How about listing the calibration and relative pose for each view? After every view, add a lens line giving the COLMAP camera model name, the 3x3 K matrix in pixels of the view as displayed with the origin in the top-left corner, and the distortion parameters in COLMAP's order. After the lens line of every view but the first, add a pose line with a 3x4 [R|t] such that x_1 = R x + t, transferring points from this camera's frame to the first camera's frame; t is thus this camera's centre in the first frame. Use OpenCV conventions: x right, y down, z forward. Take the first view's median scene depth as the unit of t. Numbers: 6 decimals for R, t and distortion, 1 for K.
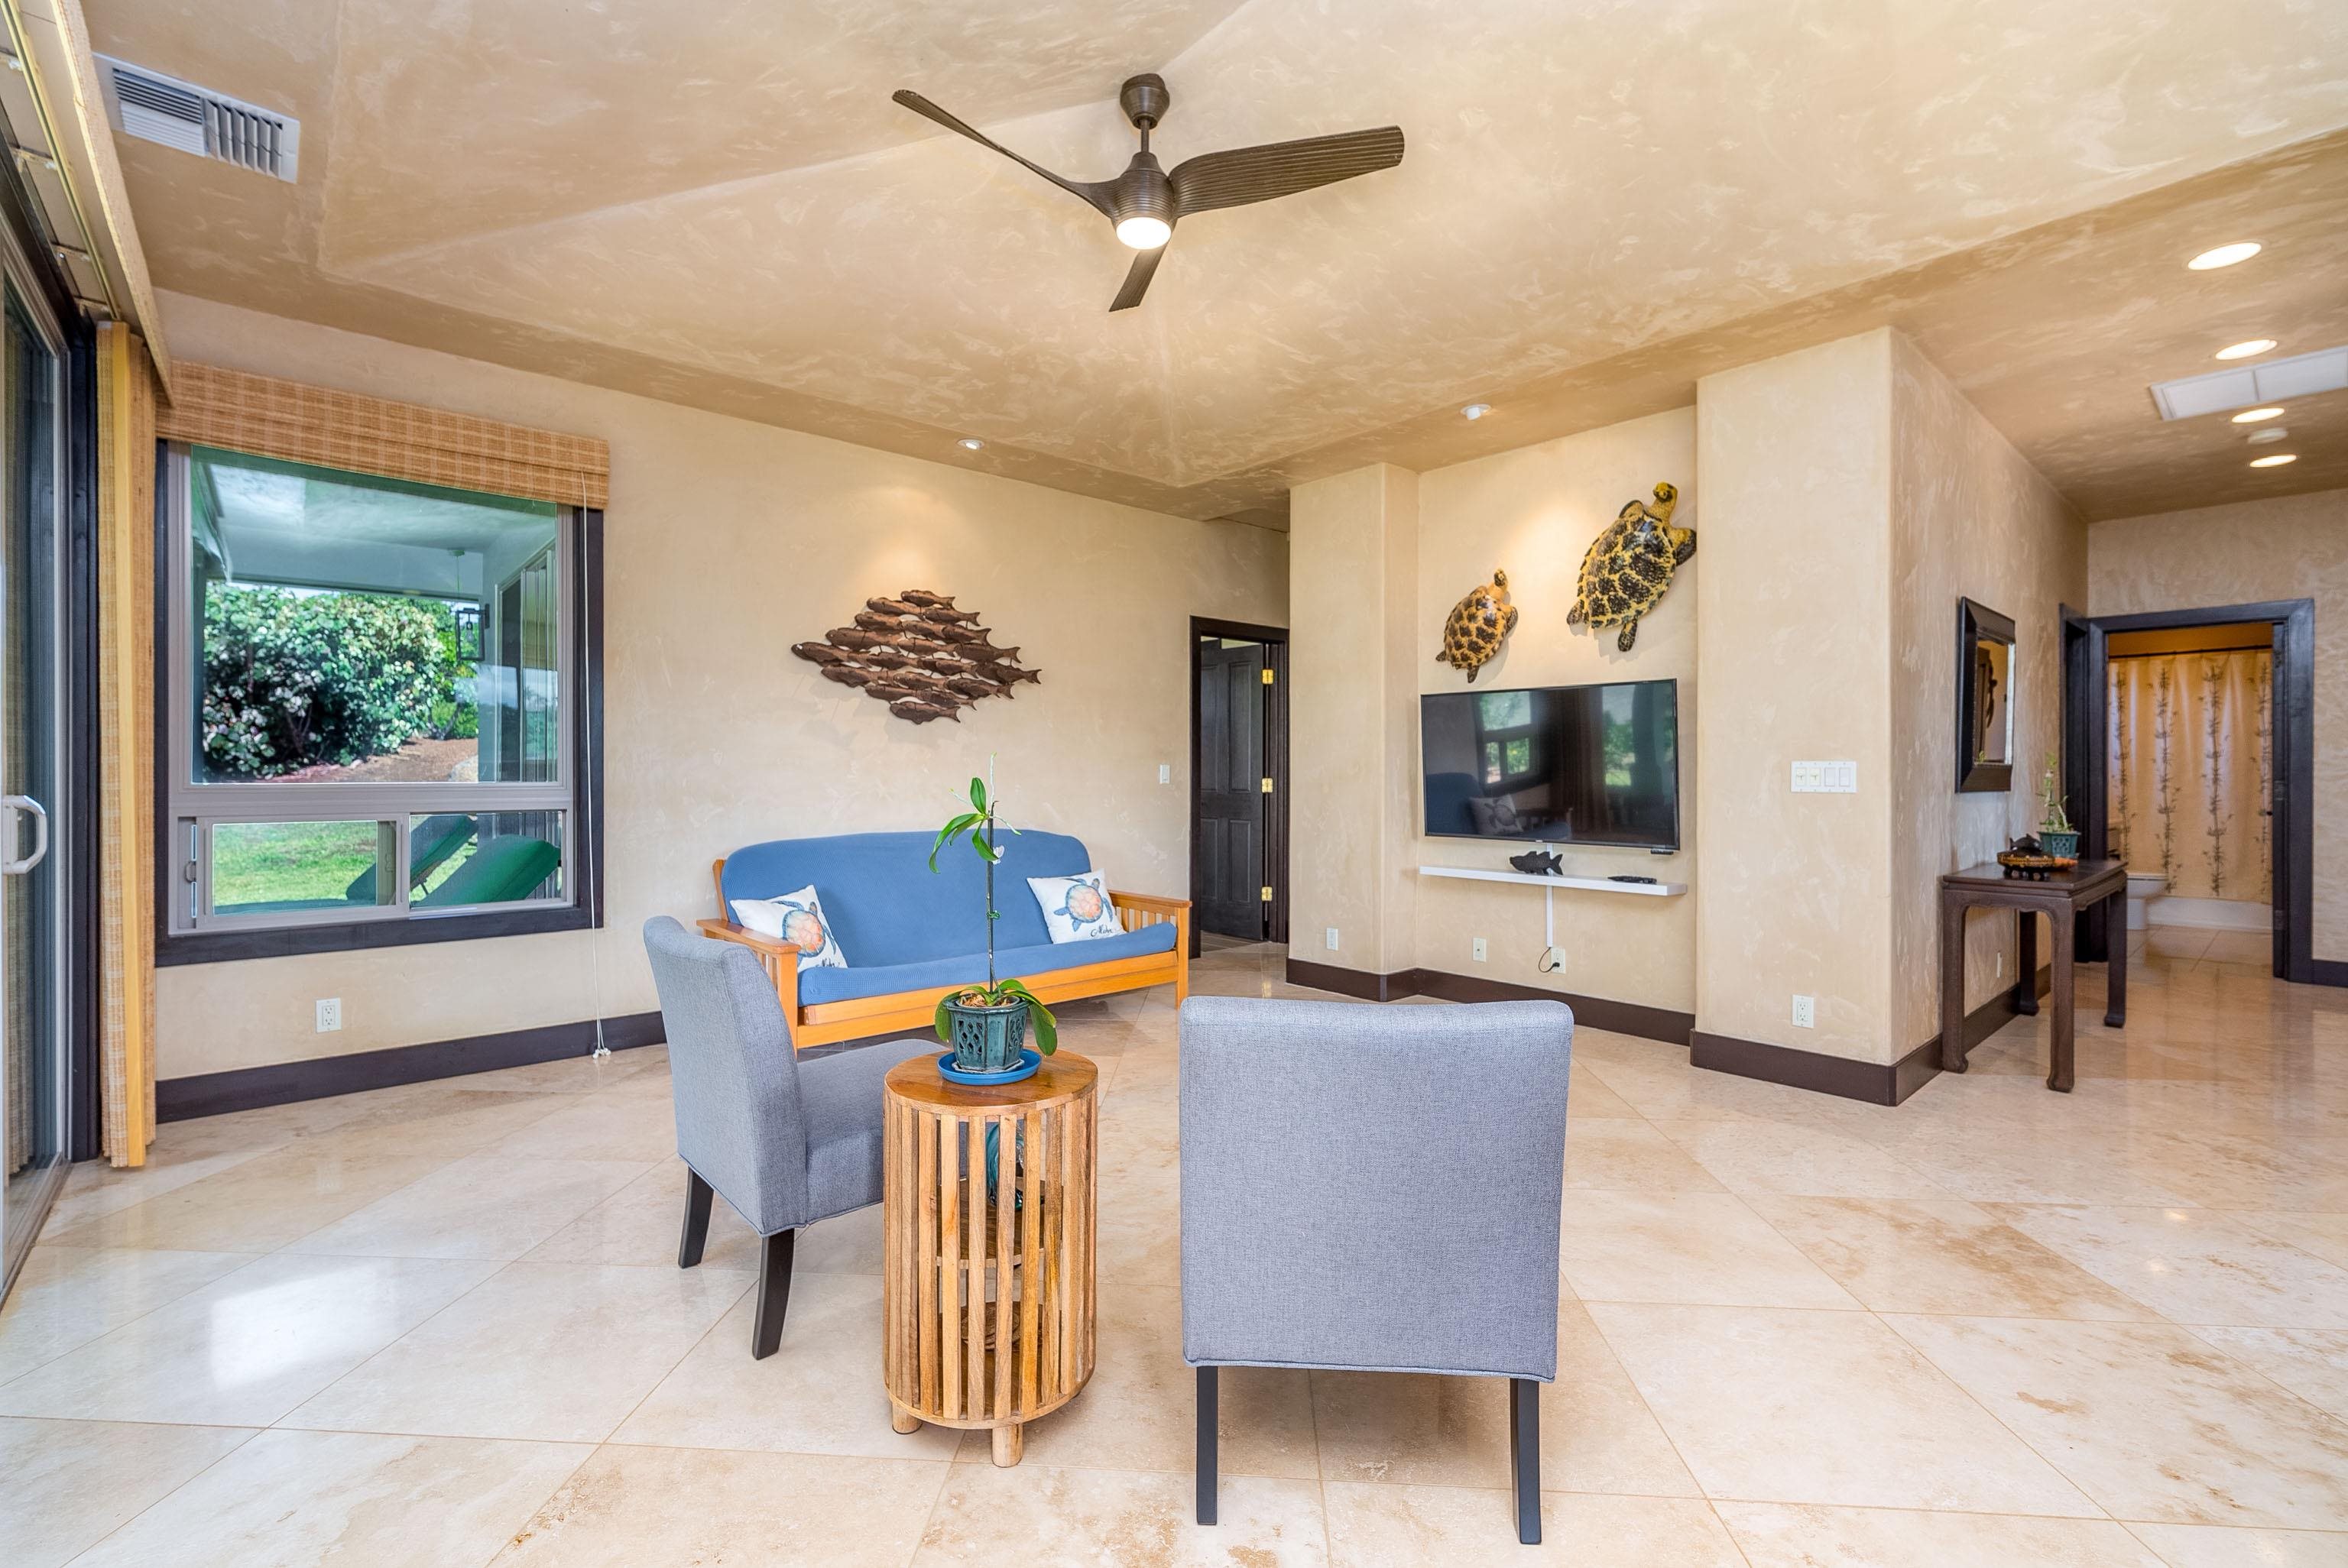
lens RADIAL K [[1024.8, 0, 1124.0], [0, 1024.8, 773.8], [0, 0, 1]] dist [0.001261, 0.000503]
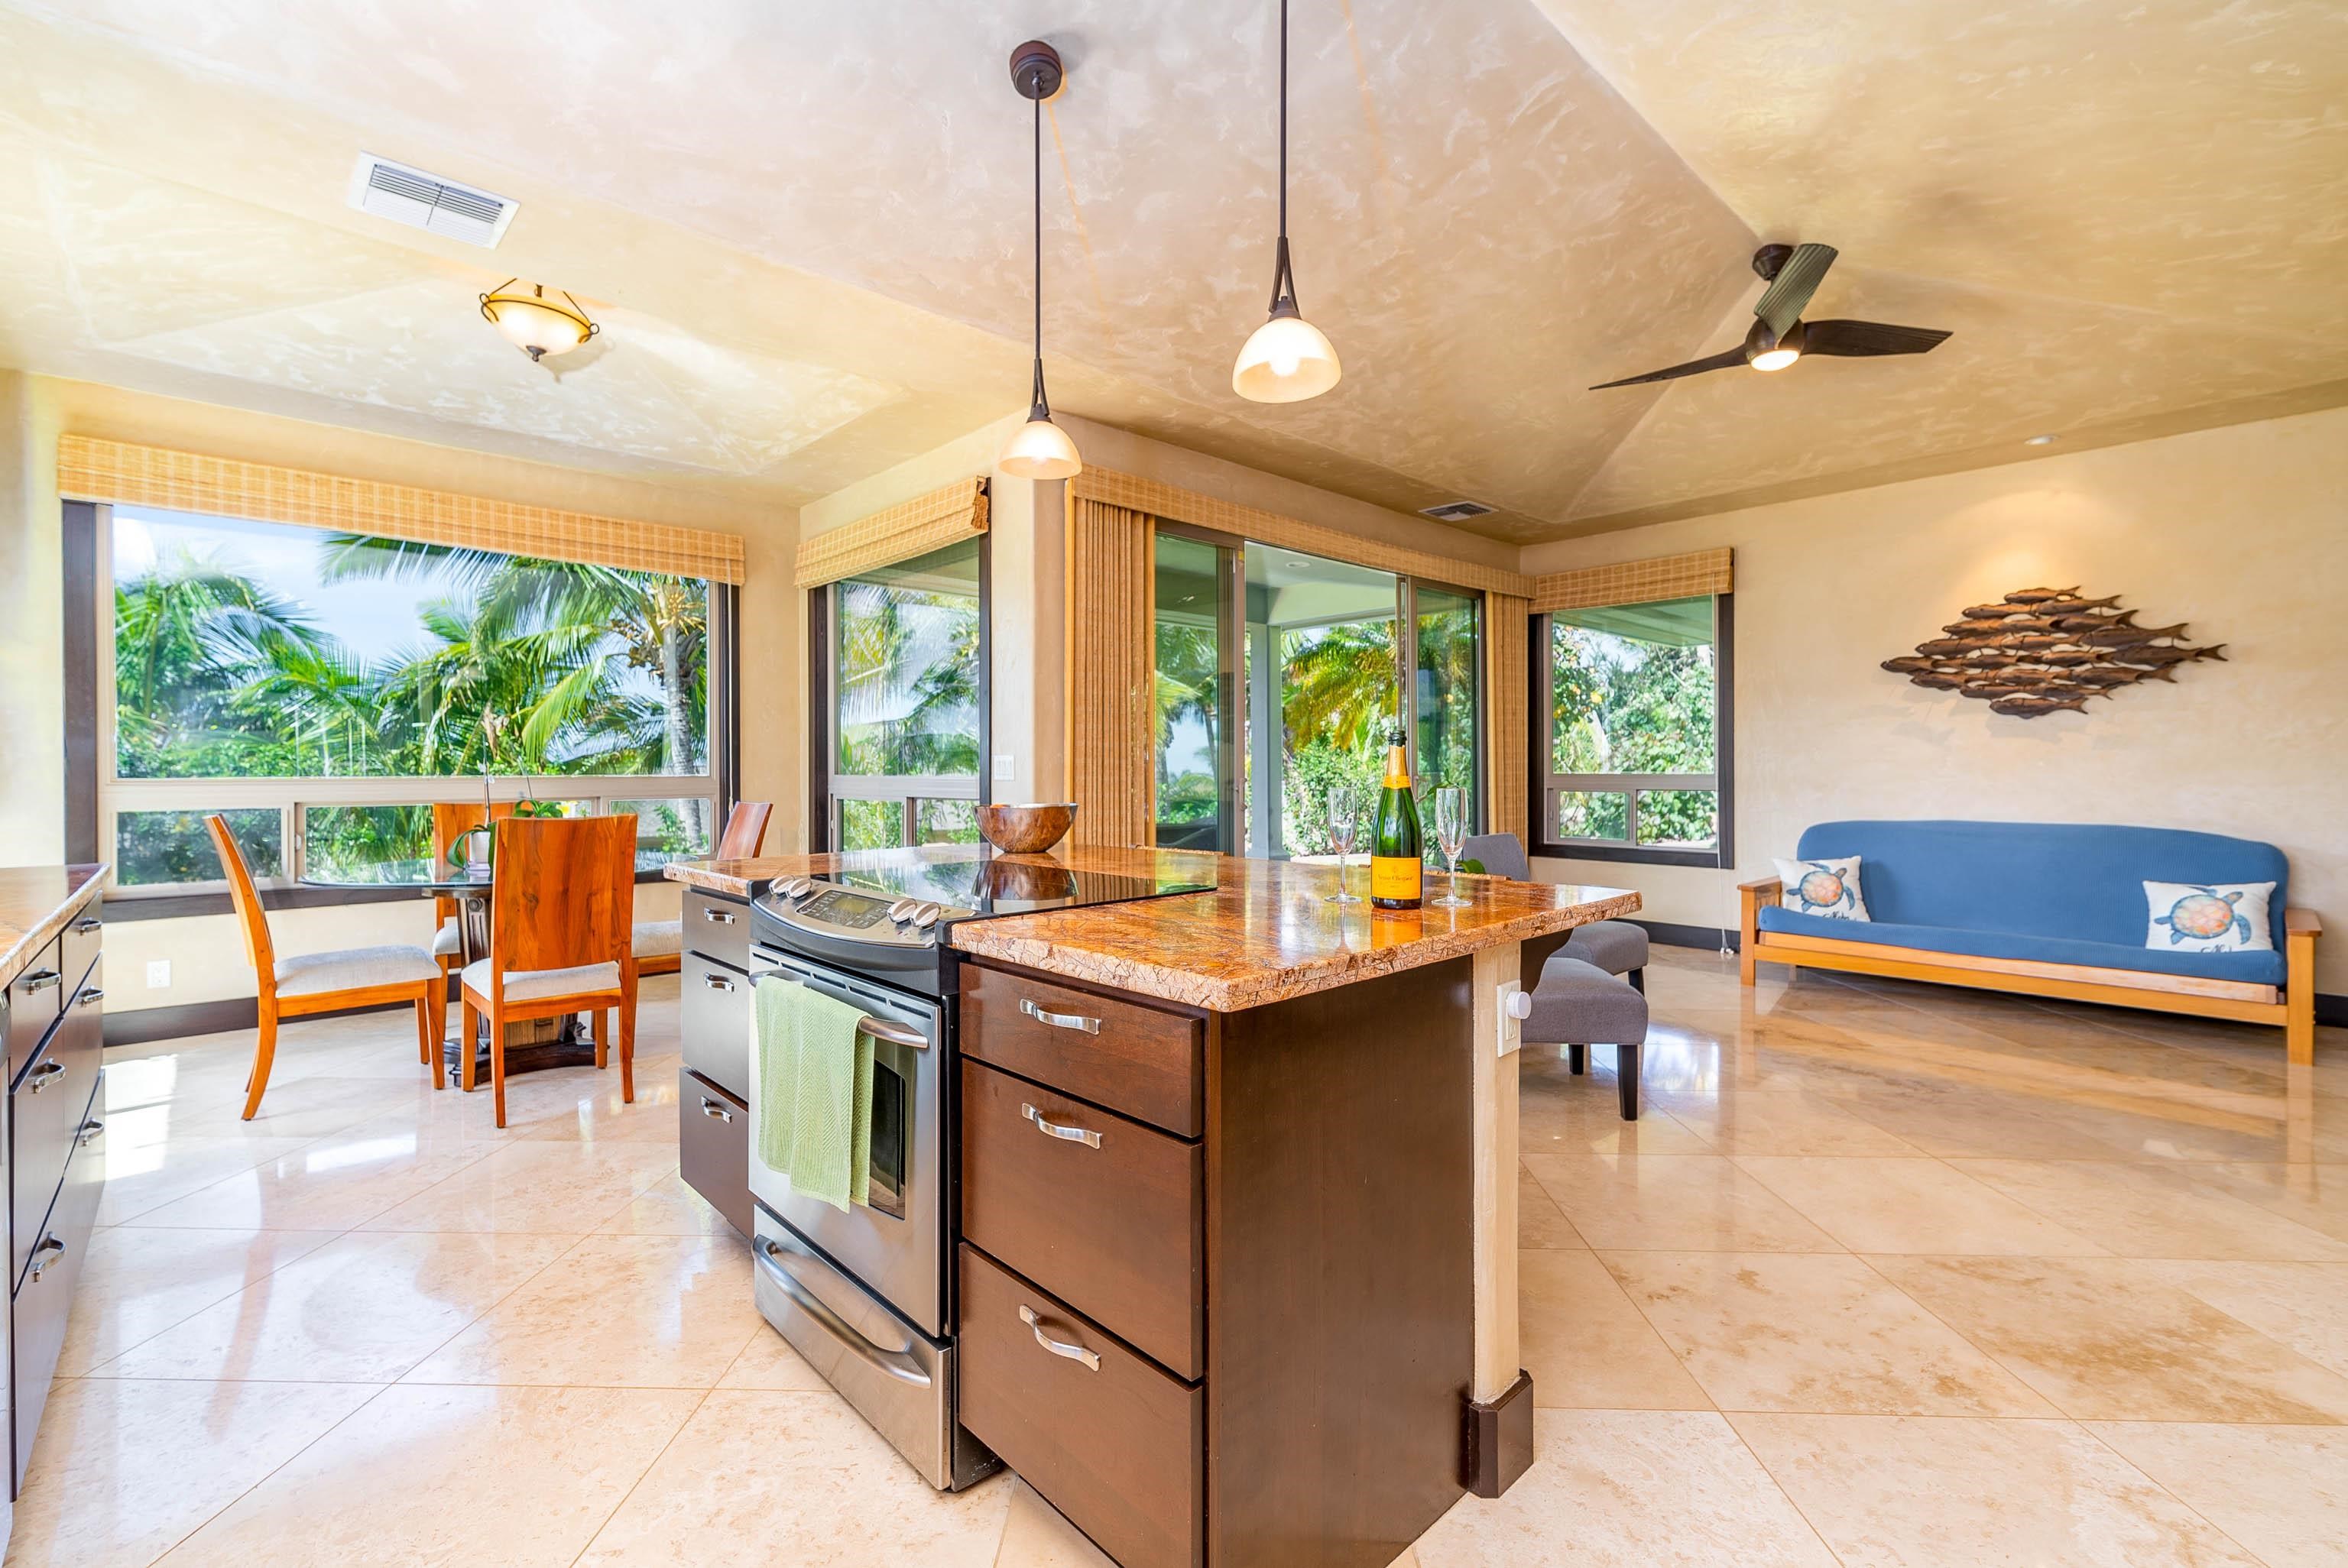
lens RADIAL K [[1024.5, 0, 1185.5], [0, 1024.5, 785.8], [0, 0, 1]] dist [0.013519, -0.000141]
pose [[0.045331, 0.015961, -0.998845, 0.826508], [0.000210, 0.999872, 0.015987, 0.002183], [0.998972, -0.000935, 0.045322, 0.108193]]
